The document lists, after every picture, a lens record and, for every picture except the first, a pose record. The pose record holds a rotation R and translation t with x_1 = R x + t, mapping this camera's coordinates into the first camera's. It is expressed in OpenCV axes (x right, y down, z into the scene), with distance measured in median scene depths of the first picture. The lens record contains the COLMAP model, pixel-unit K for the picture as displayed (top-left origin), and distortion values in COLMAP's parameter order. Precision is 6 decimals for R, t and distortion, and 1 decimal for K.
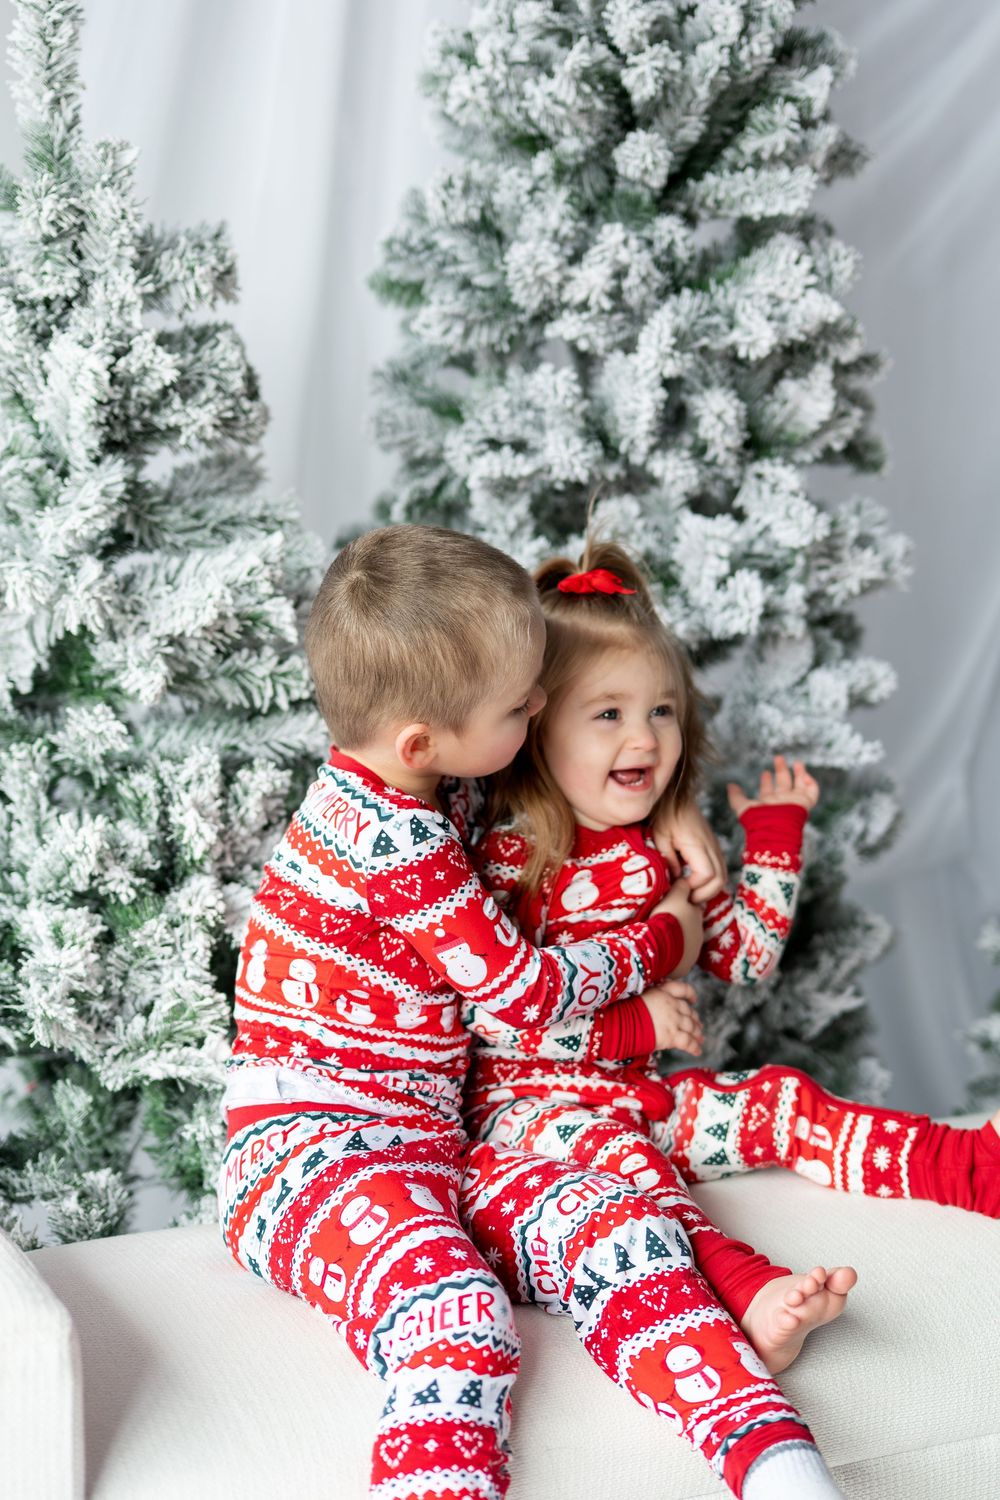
lens RADIAL K [[2581.9, 0, 507.7], [0, 2581.9, 782.3], [0, 0, 1]] dist [-0.015671, 0.000000]
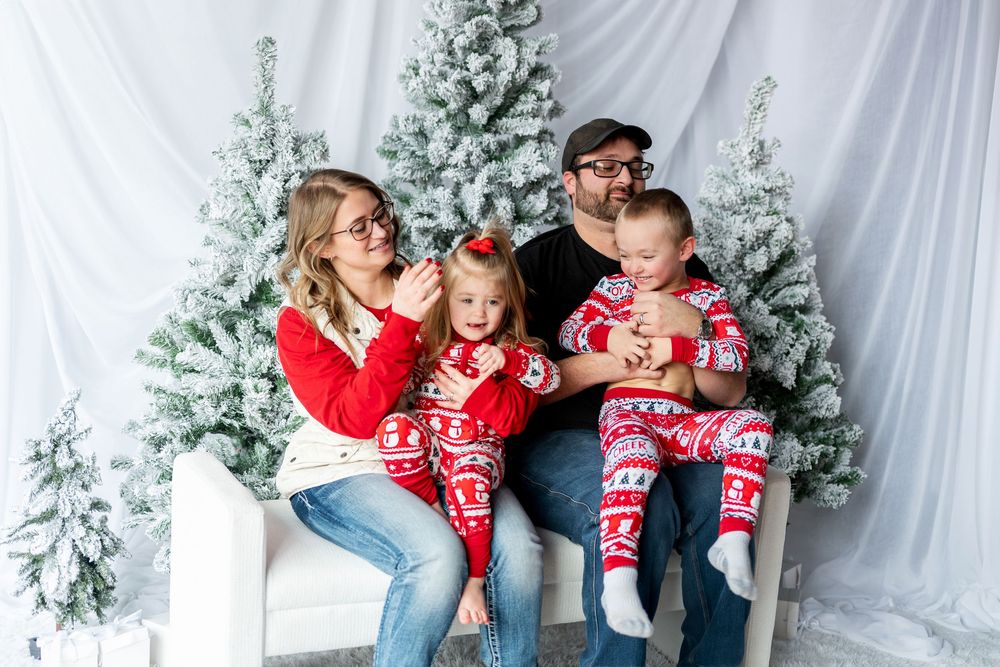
lens RADIAL K [[1438.3, 0, 493.6], [0, 1438.3, 339.3], [0, 0, 1]] dist [-0.005581, 0.000000]
pose [[0.998823, 0.031361, 0.037012, 0.019252], [-0.031082, 0.999484, -0.008079, 0.009148], [-0.037246, 0.006920, 0.999282, -0.517656]]
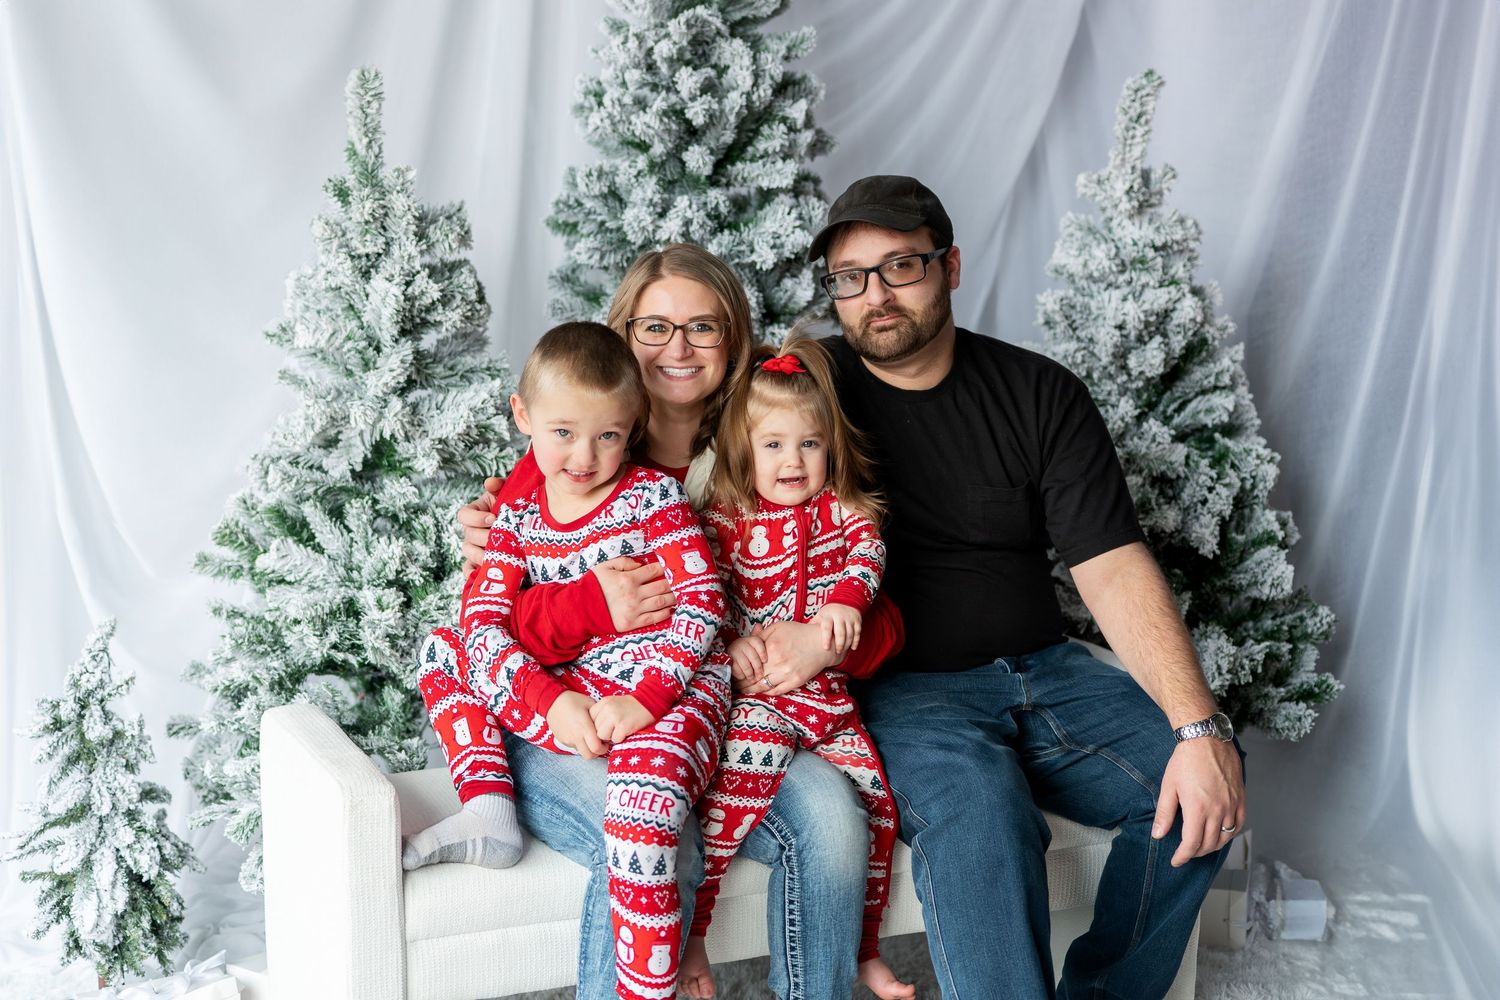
lens RADIAL K [[2364.3, 0, 660.9], [0, 2364.3, 462.0], [0, 0, 1]] dist [-0.017577, 0.000000]
pose [[0.999592, -0.024875, -0.014066, 0.044111], [0.024671, 0.999590, -0.014498, -0.011478], [0.014420, 0.014145, 0.999796, -0.612772]]
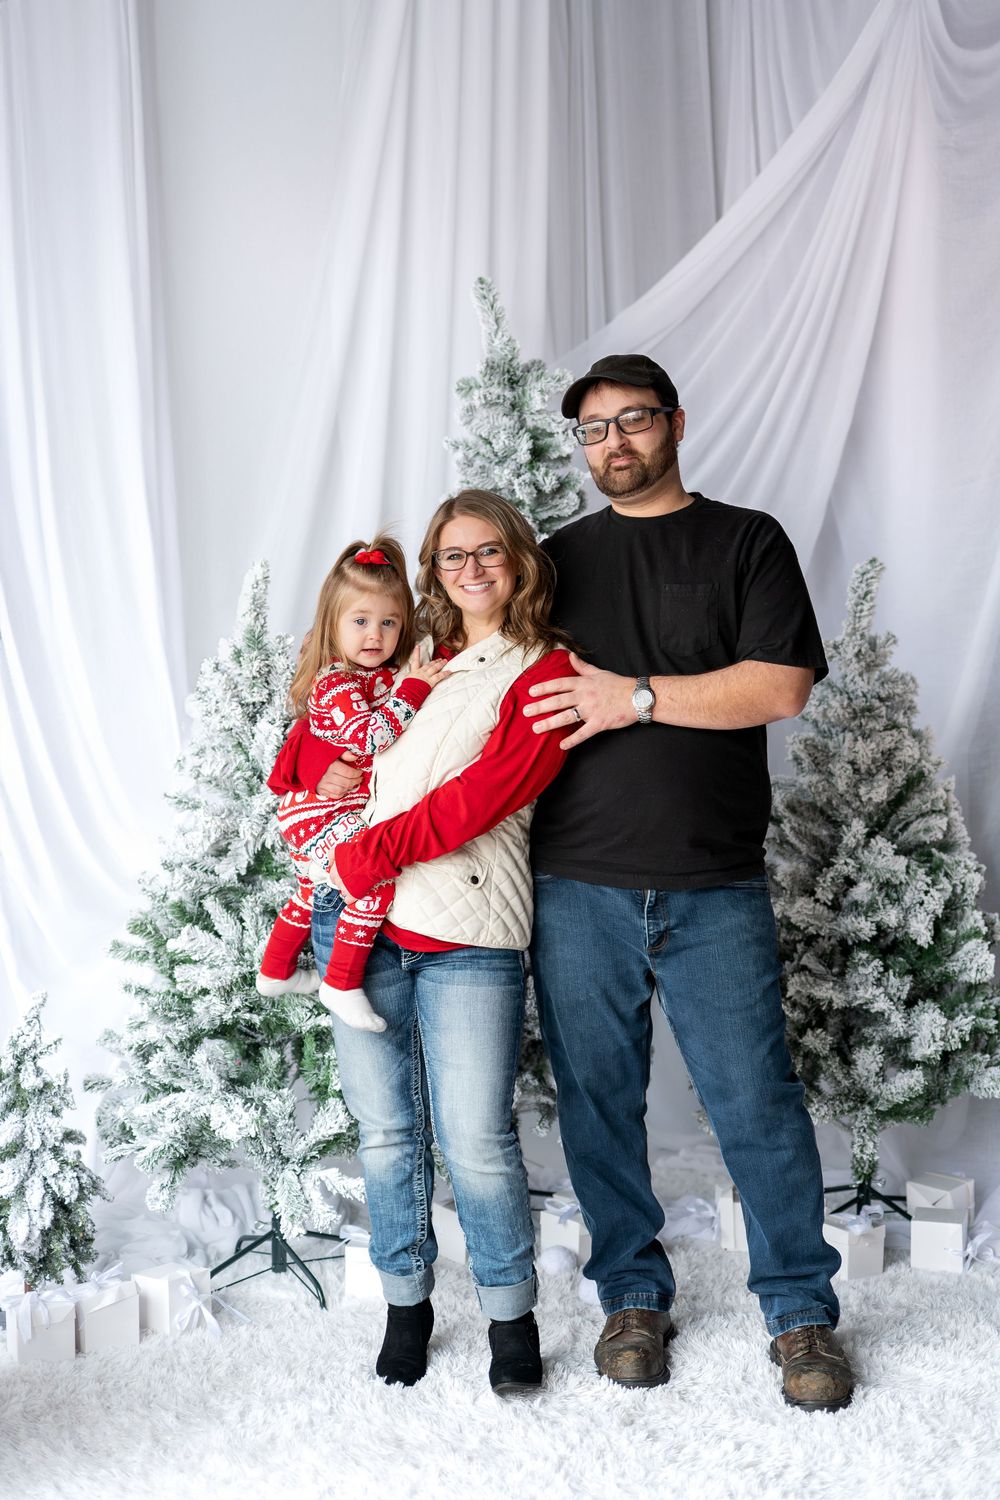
lens RADIAL K [[2581.9, 0, 508.2], [0, 2581.9, 615.4], [0, 0, 1]] dist [-0.015671, 0.000000]
pose [[0.999698, -0.023820, 0.006044, 0.033796], [0.024418, 0.990519, -0.135187, 0.049245], [-0.002767, 0.135293, 0.990802, -1.213601]]
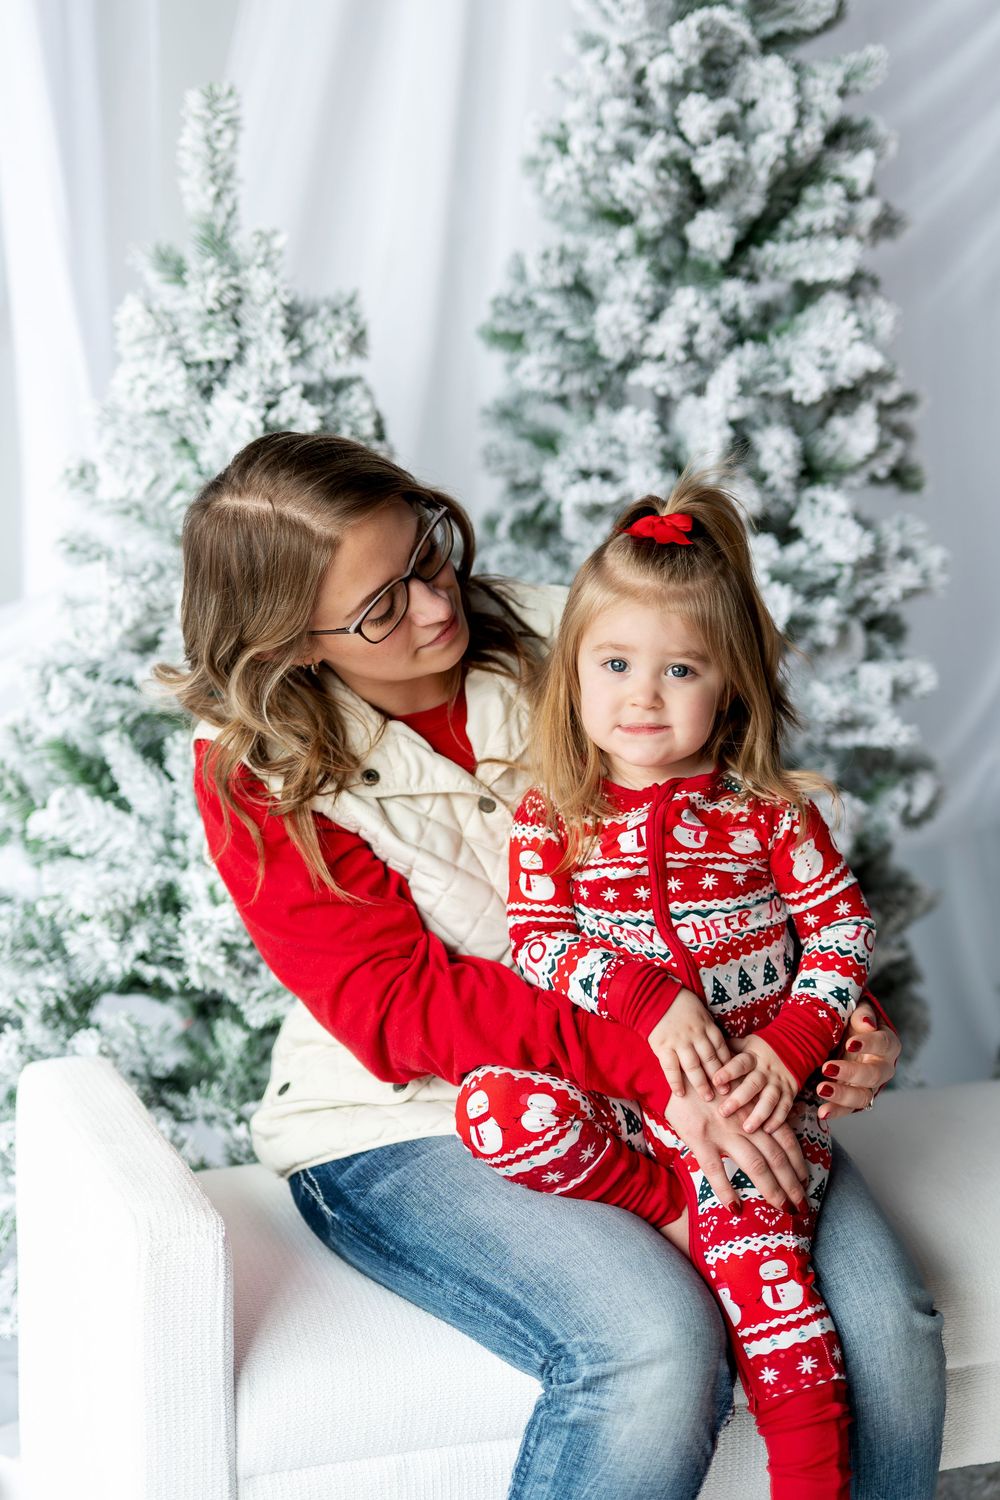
lens RADIAL K [[2729.2, 0, 519.0], [0, 2729.2, 621.7], [0, 0, 1]] dist [-0.014370, 0.000000]
pose [[0.999464, -0.001357, -0.032702, 0.005221], [-0.000126, 0.998974, -0.045292, -0.008565], [0.032730, 0.045272, 0.998438, -0.236240]]
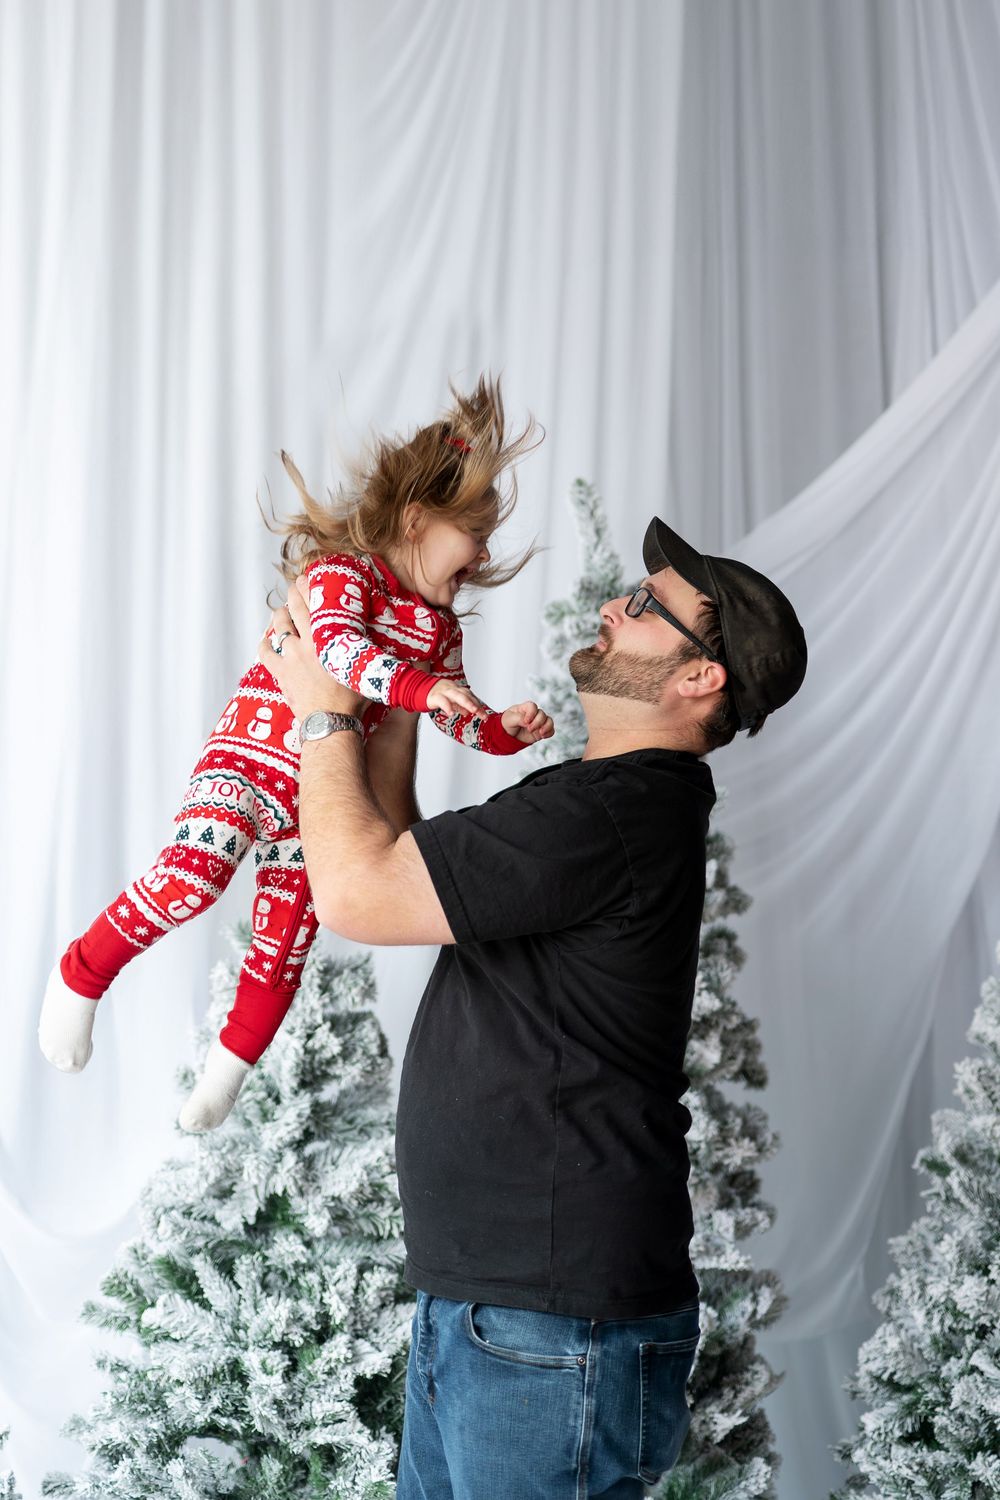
lens RADIAL K [[2581.9, 0, 464.2], [0, 2581.9, 574.8], [0, 0, 1]] dist [-0.015671, 0.000000]
pose [[0.995820, -0.005035, -0.091195, 0.117830], [-0.016358, 0.972503, -0.232314, -0.057371], [0.089857, 0.232835, 0.968356, -0.775895]]
